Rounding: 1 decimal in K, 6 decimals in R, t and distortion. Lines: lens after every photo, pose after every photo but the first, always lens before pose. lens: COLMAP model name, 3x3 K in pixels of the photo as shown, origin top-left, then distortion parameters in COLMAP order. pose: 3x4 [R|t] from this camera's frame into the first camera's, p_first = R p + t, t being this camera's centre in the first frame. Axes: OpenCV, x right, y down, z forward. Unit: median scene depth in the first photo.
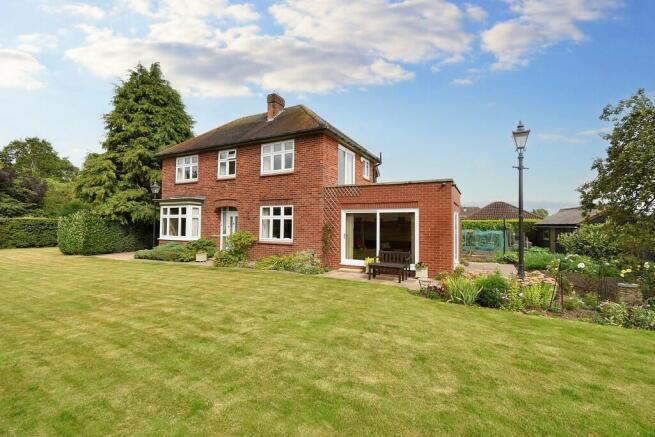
lens RADIAL K [[289.5, 0, 327.2], [0, 289.5, 218.7], [0, 0, 1]] dist [0.002096, 0.000135]
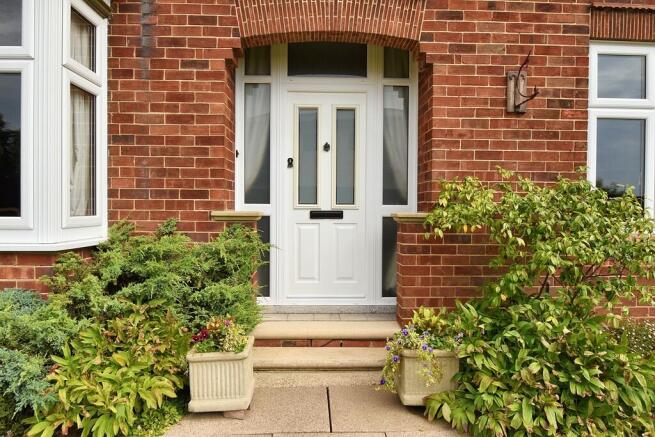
lens RADIAL K [[436.9, 0, 327.6], [0, 436.9, 218.1], [0, 0, 1]] dist [-0.047609, -0.000290]
pose [[0.876568, -0.010491, 0.481165, -0.450793], [-0.007542, 0.999340, 0.035528, 0.050271], [-0.481220, -0.034771, 0.875910, 0.762795]]
